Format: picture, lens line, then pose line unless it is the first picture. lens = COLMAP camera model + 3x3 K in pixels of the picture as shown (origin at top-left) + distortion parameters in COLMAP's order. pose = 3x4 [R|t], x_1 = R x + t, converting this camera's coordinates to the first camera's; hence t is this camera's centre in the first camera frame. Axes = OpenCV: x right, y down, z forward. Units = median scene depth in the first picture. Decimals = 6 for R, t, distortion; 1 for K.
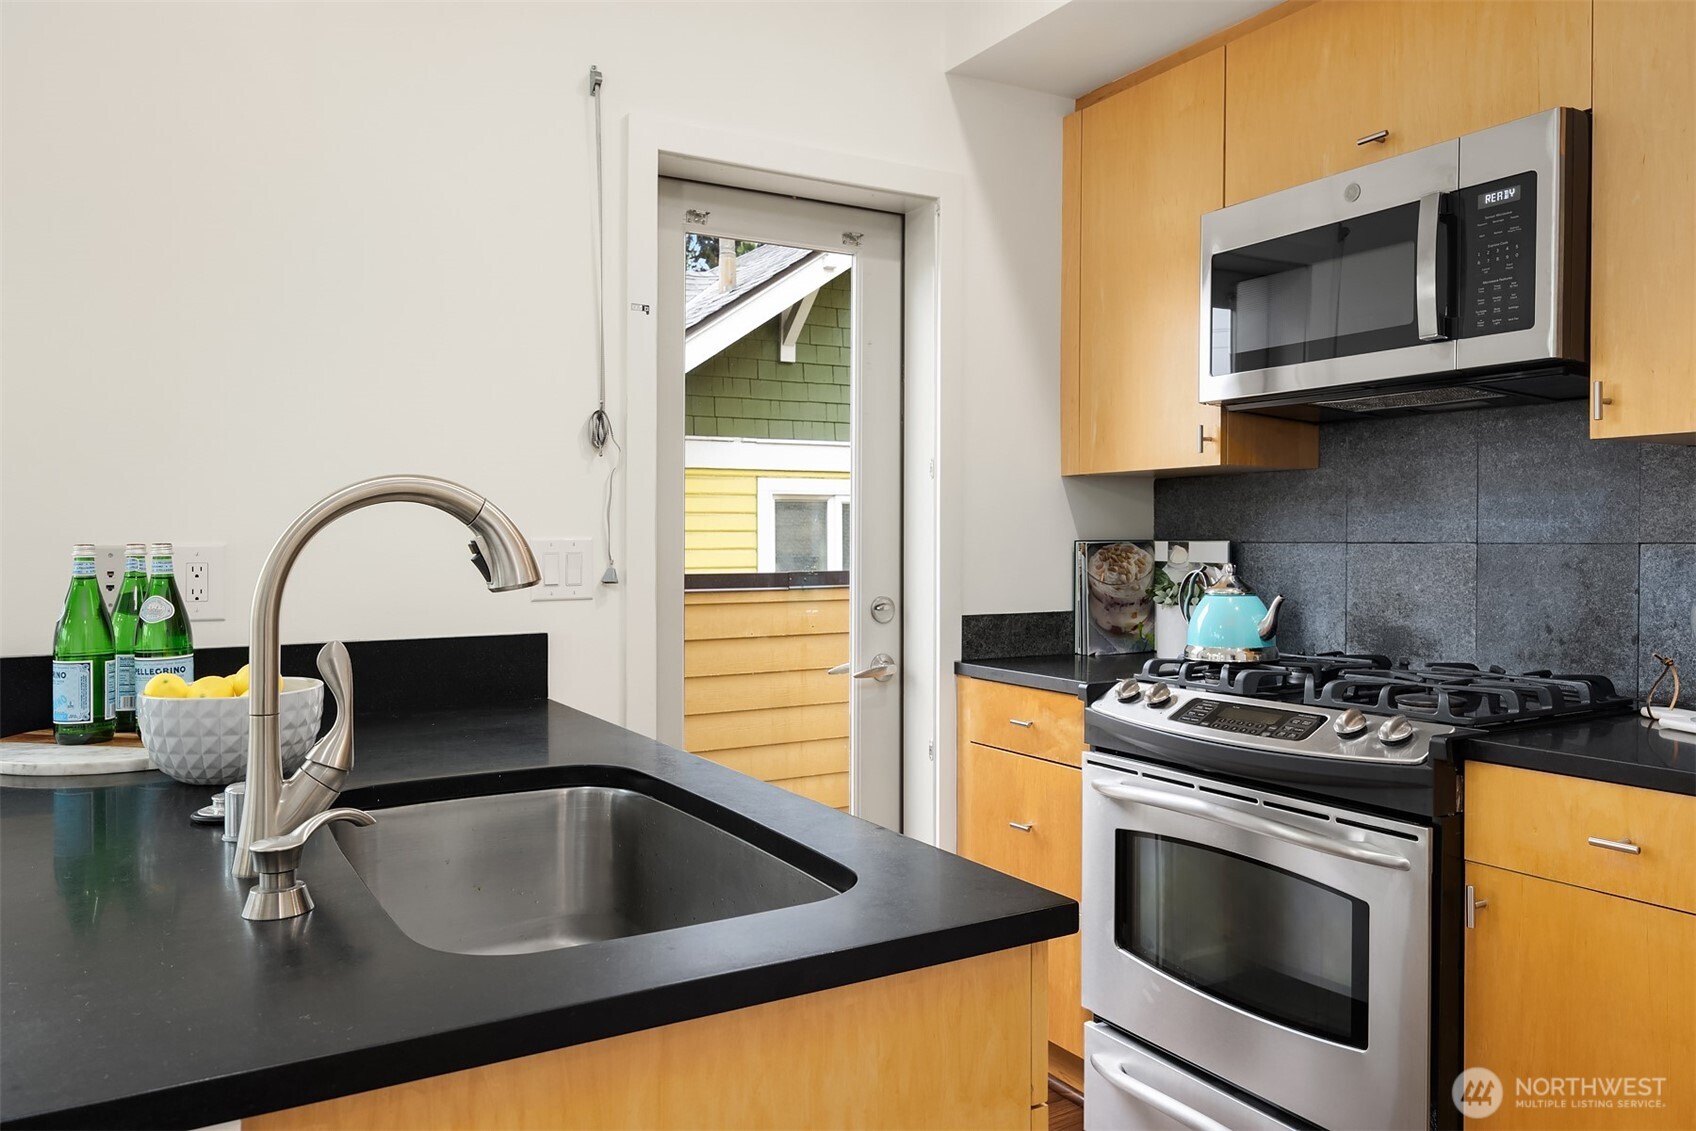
lens RADIAL K [[1229.8, 0, 852.5], [0, 1229.8, 548.0], [0, 0, 1]] dist [-0.002825, 0.000306]
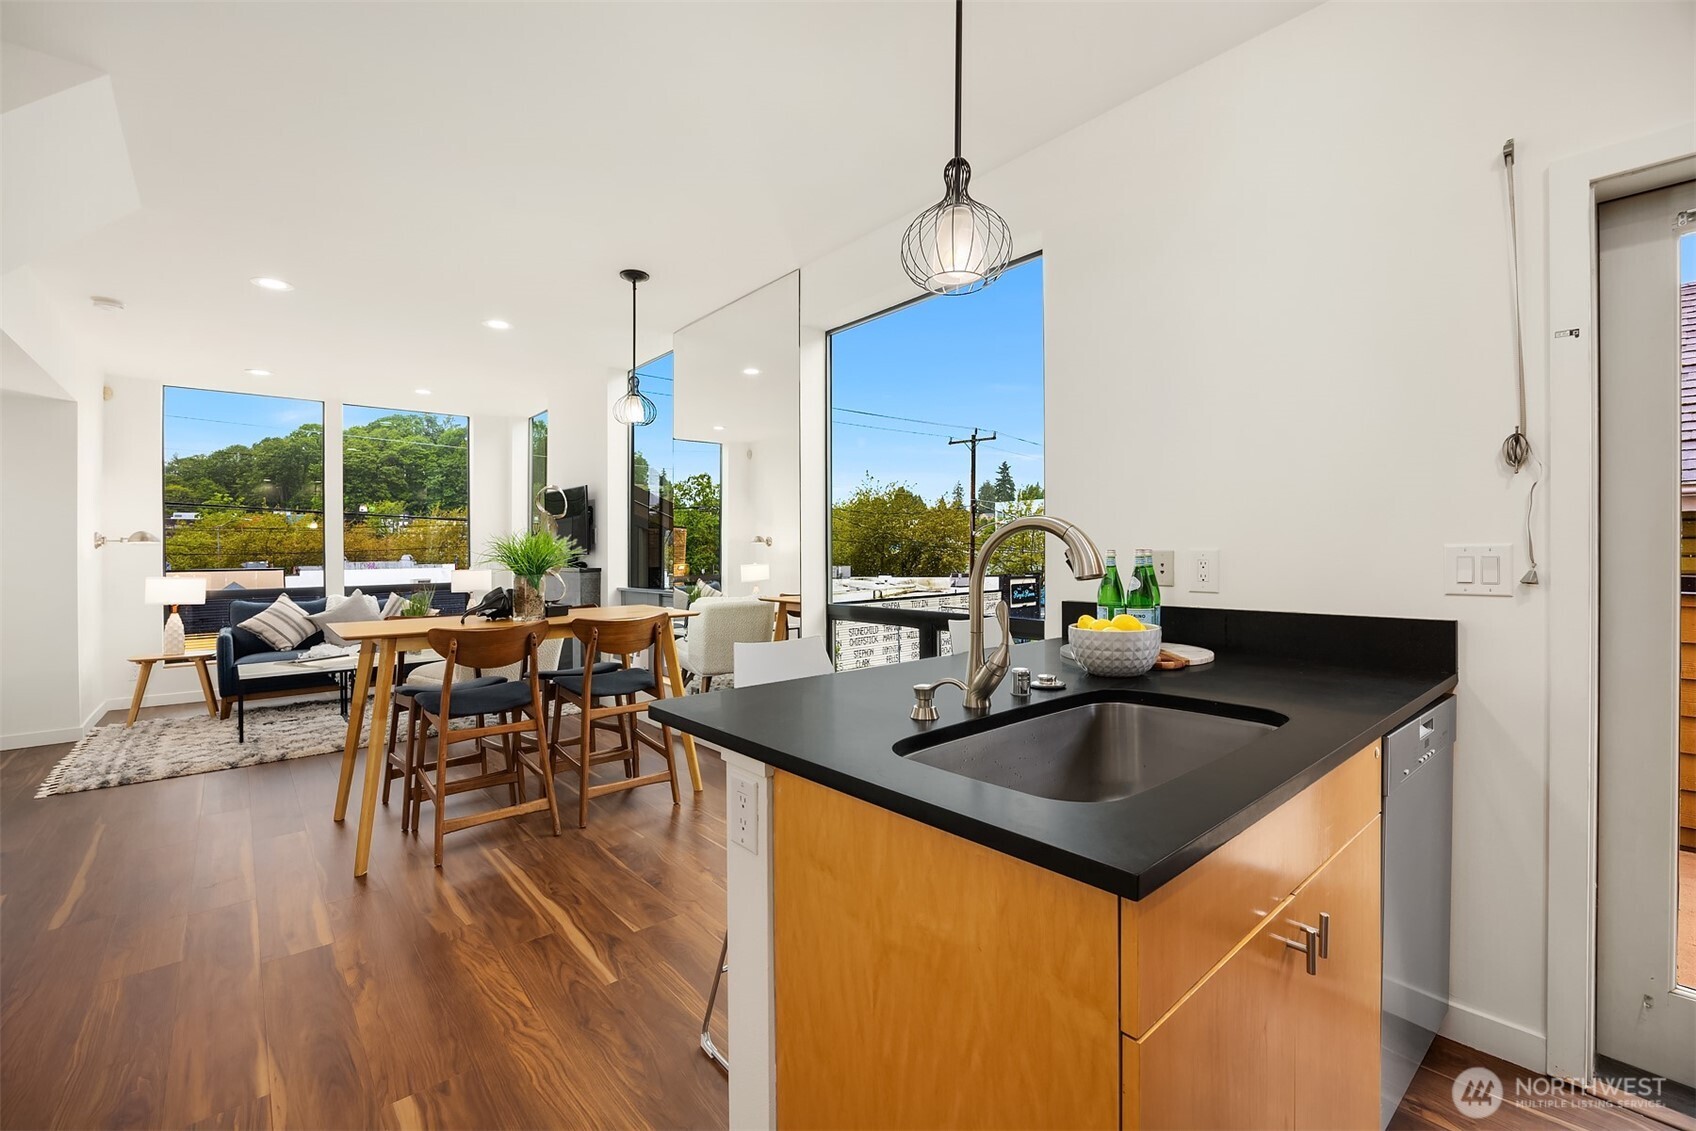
lens RADIAL K [[710.7, 0, 849.6], [0, 710.7, 546.7], [0, 0, 1]] dist [-0.015755, -0.000644]
pose [[0.185211, -0.001666, -0.982697, 0.317010], [-0.000208, 0.999998, -0.001735, -0.004177], [0.982699, 0.000526, 0.185211, 0.256963]]
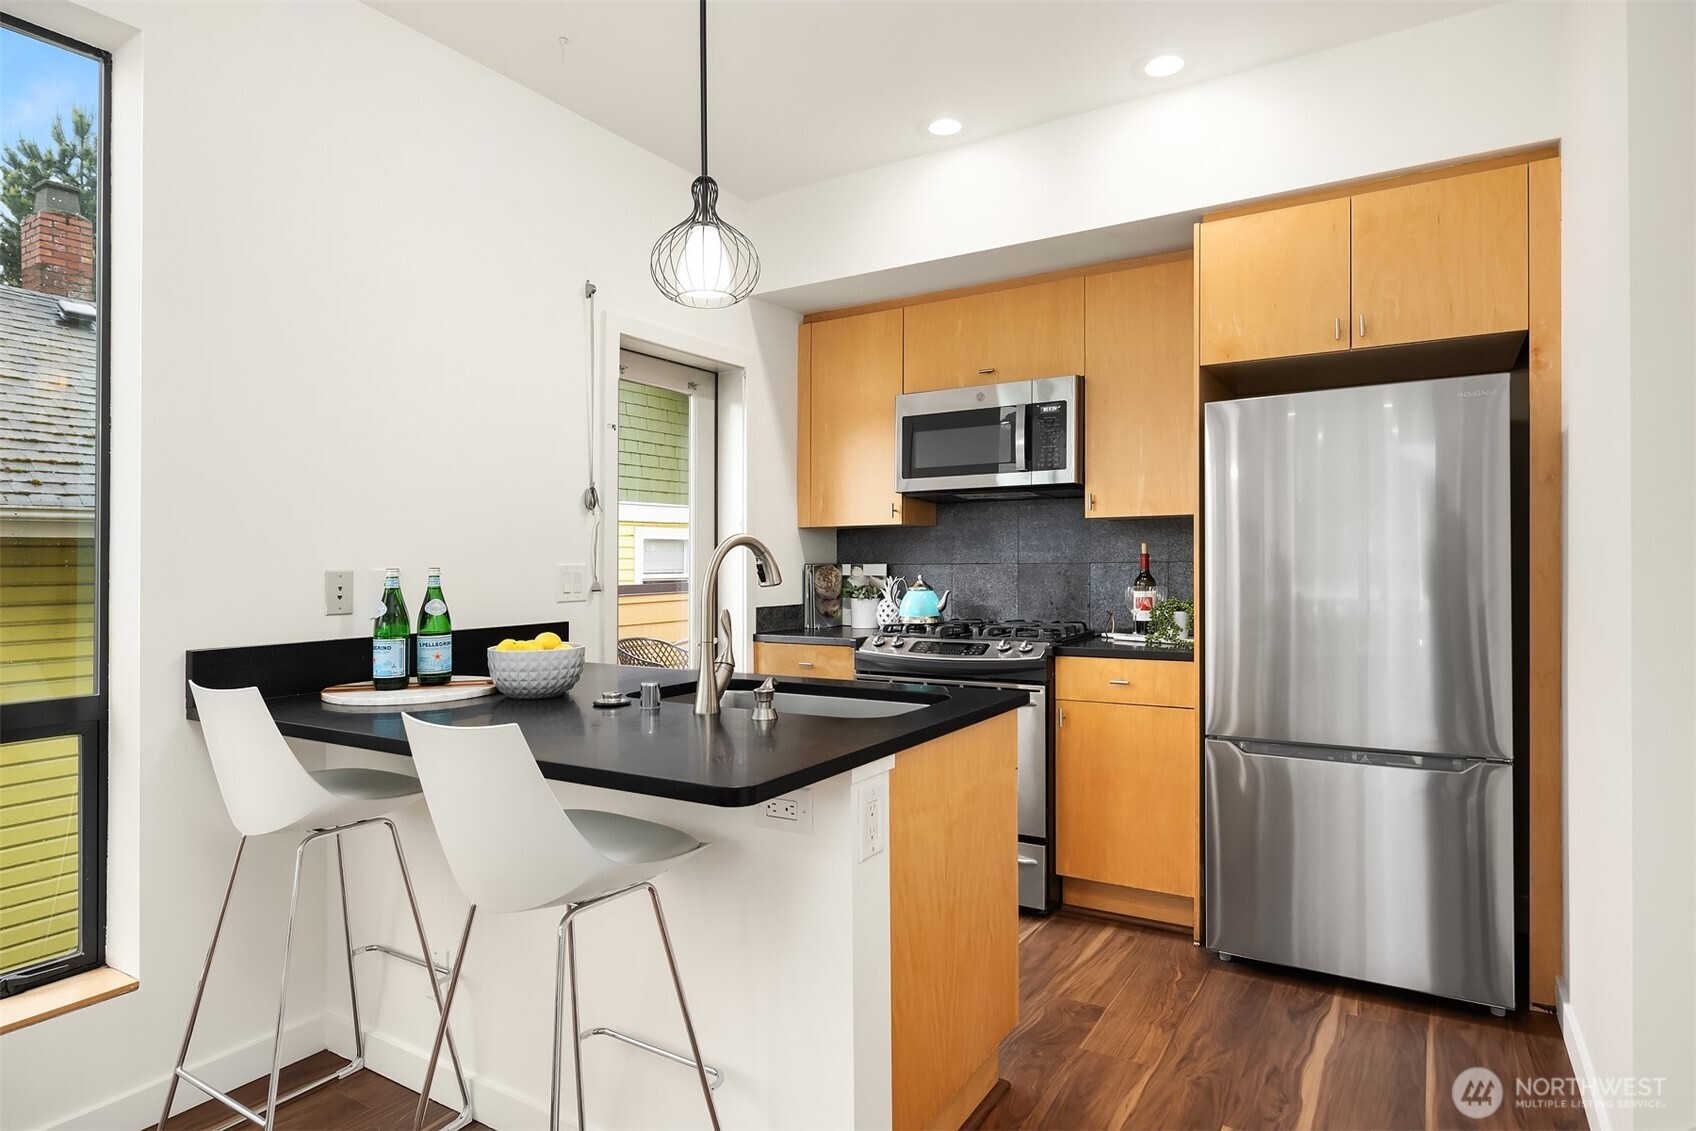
lens RADIAL K [[957.4, 0, 848.0], [0, 957.4, 565.5], [0, 0, 1]] dist [0.000632, 0.000250]
pose [[0.885517, -0.007021, 0.464554, -0.491350], [0.010318, 0.999936, -0.004555, 0.003545], [-0.464492, 0.008827, 0.885533, -0.302582]]
